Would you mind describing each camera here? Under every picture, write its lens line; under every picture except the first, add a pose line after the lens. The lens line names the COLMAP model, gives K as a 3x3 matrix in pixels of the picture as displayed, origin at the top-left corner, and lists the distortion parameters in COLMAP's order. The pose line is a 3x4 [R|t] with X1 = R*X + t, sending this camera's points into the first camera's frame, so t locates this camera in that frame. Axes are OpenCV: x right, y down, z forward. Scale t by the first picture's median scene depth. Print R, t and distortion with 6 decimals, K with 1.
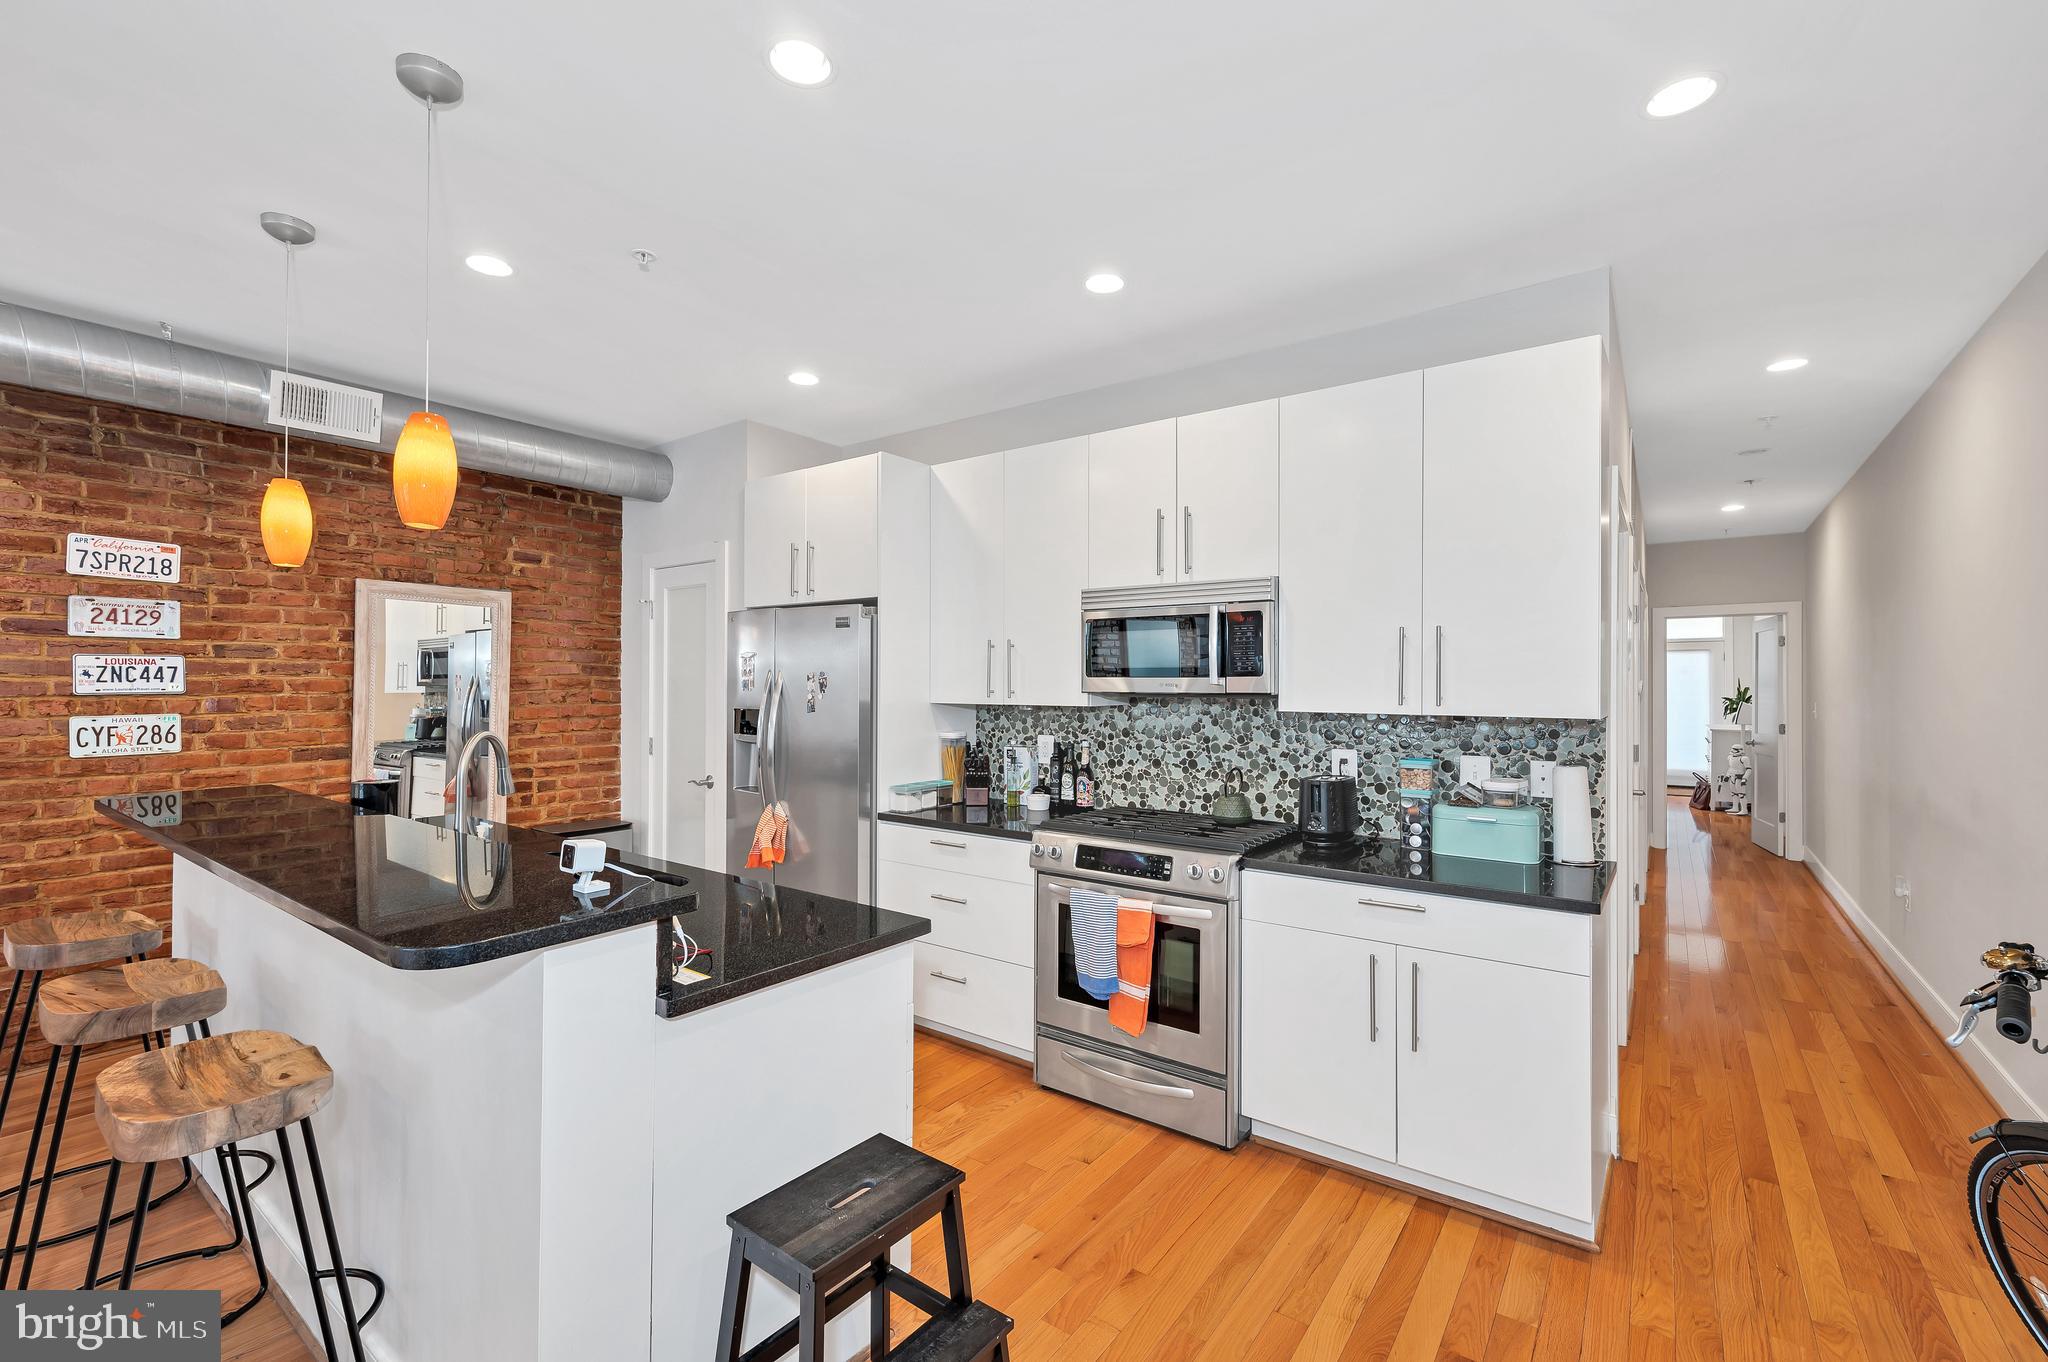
lens RADIAL K [[868.8, 0, 1024.0], [0, 868.8, 681.0], [0, 0, 1]] dist [0.000700, 0.000263]
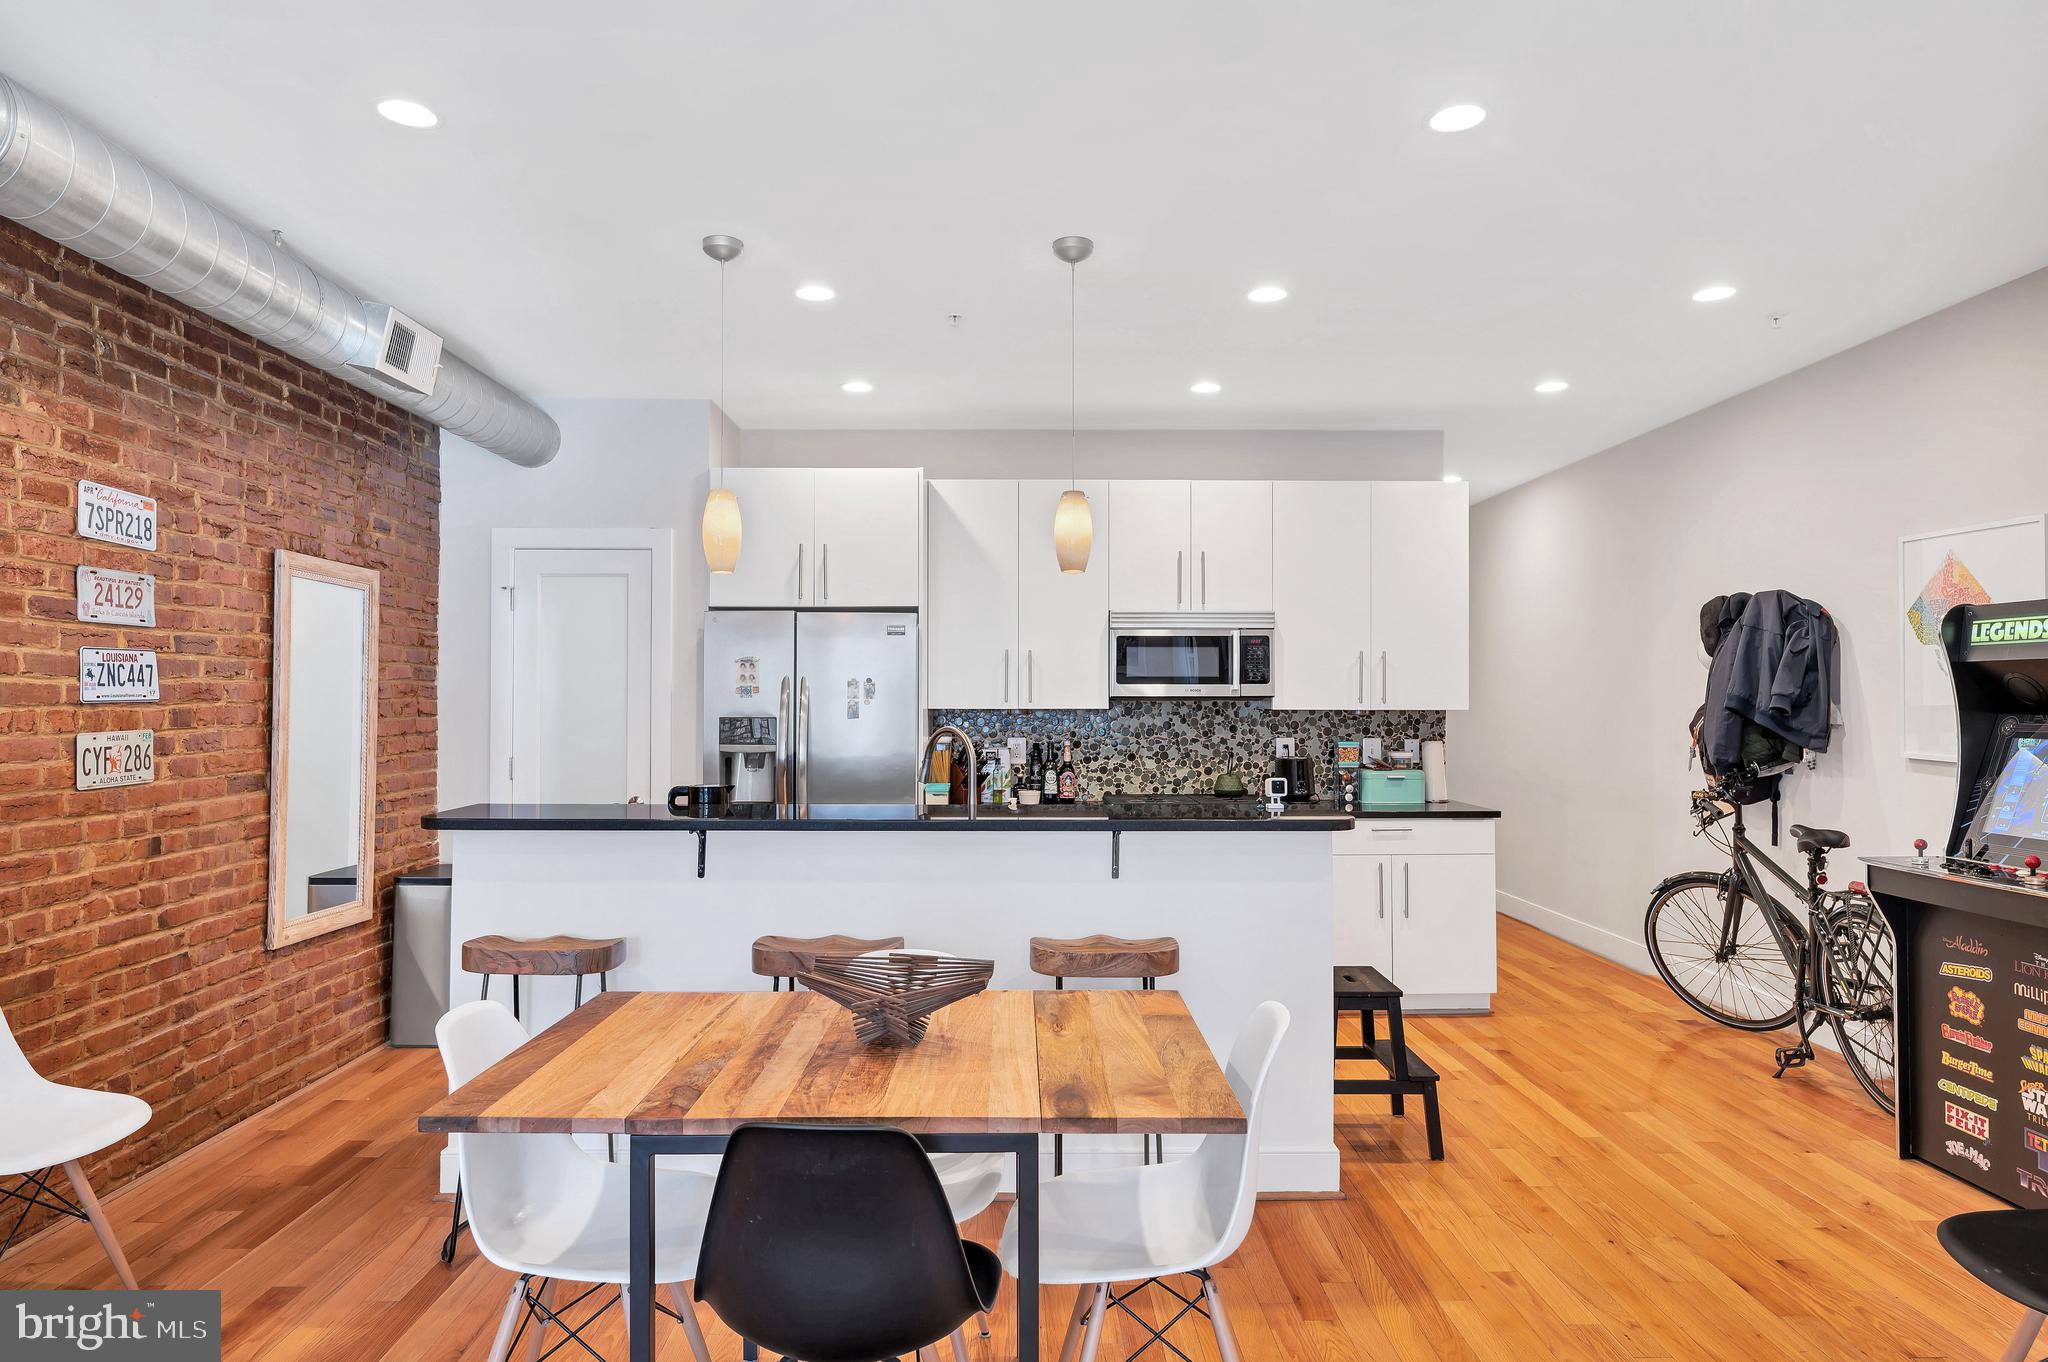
lens RADIAL K [[1226.1, 0, 1024.0], [0, 1226.1, 681.0], [0, 0, 1]] dist [-0.000517, -0.000050]
pose [[0.800993, 0.005354, 0.598650, -1.036989], [0.001351, 0.999941, -0.010751, 0.009265], [-0.598672, 0.009420, 0.800939, -0.275067]]
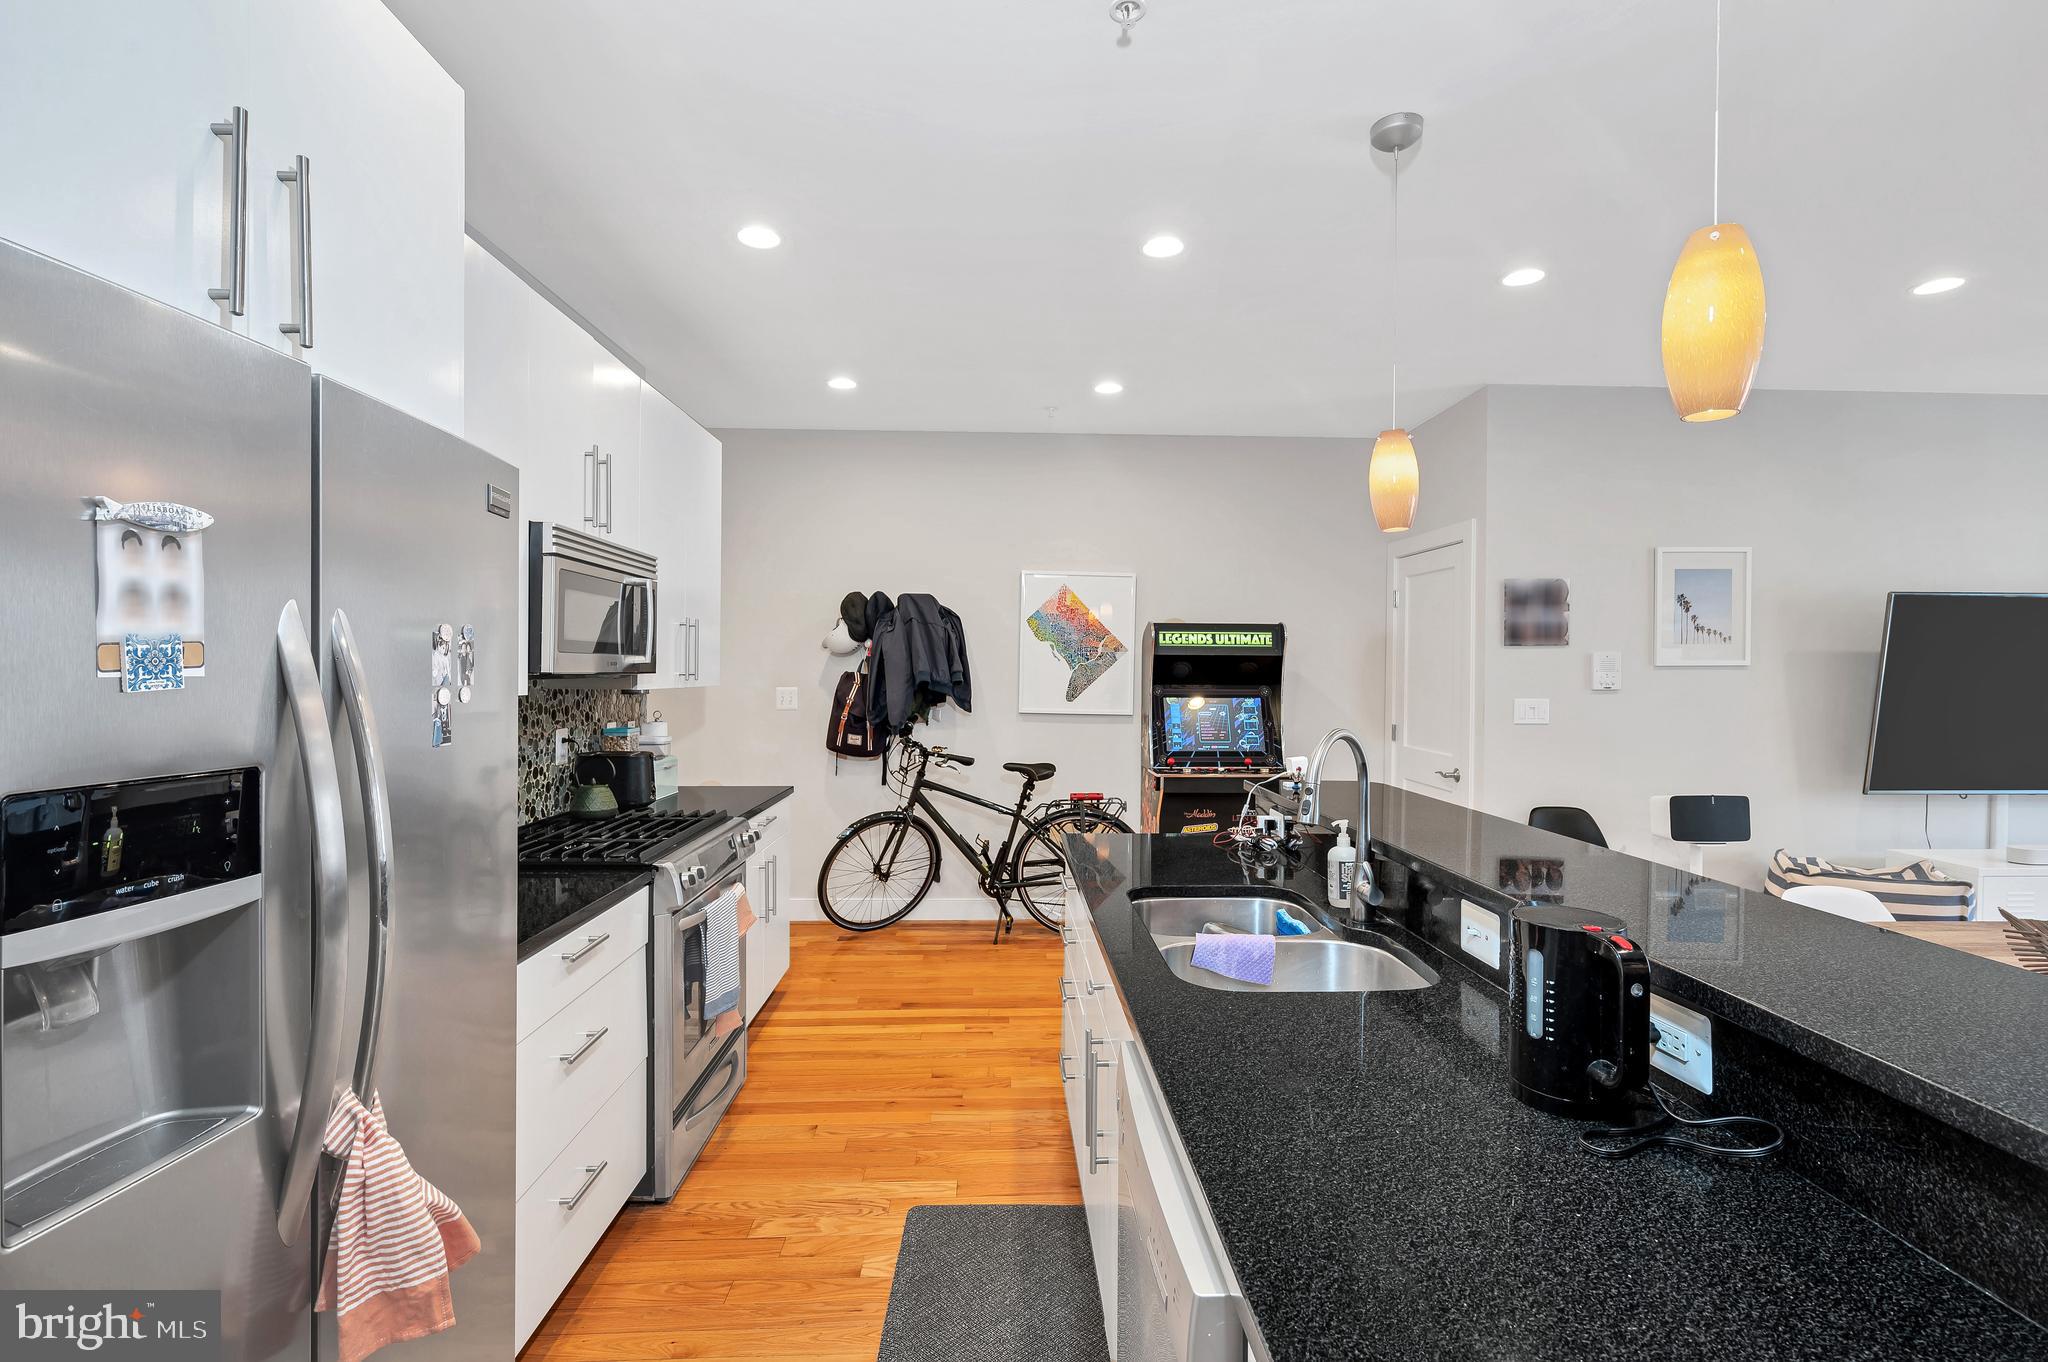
lens RADIAL K [[979.9, 0, 1024.0], [0, 979.9, 681.0], [0, 0, 1]] dist [0.000079, 0.000080]
pose [[-0.623278, -0.014191, 0.781872, -0.771880], [-0.008622, 0.999899, 0.011275, 0.007037], [-0.781953, 0.000287, -0.623337, 1.196846]]
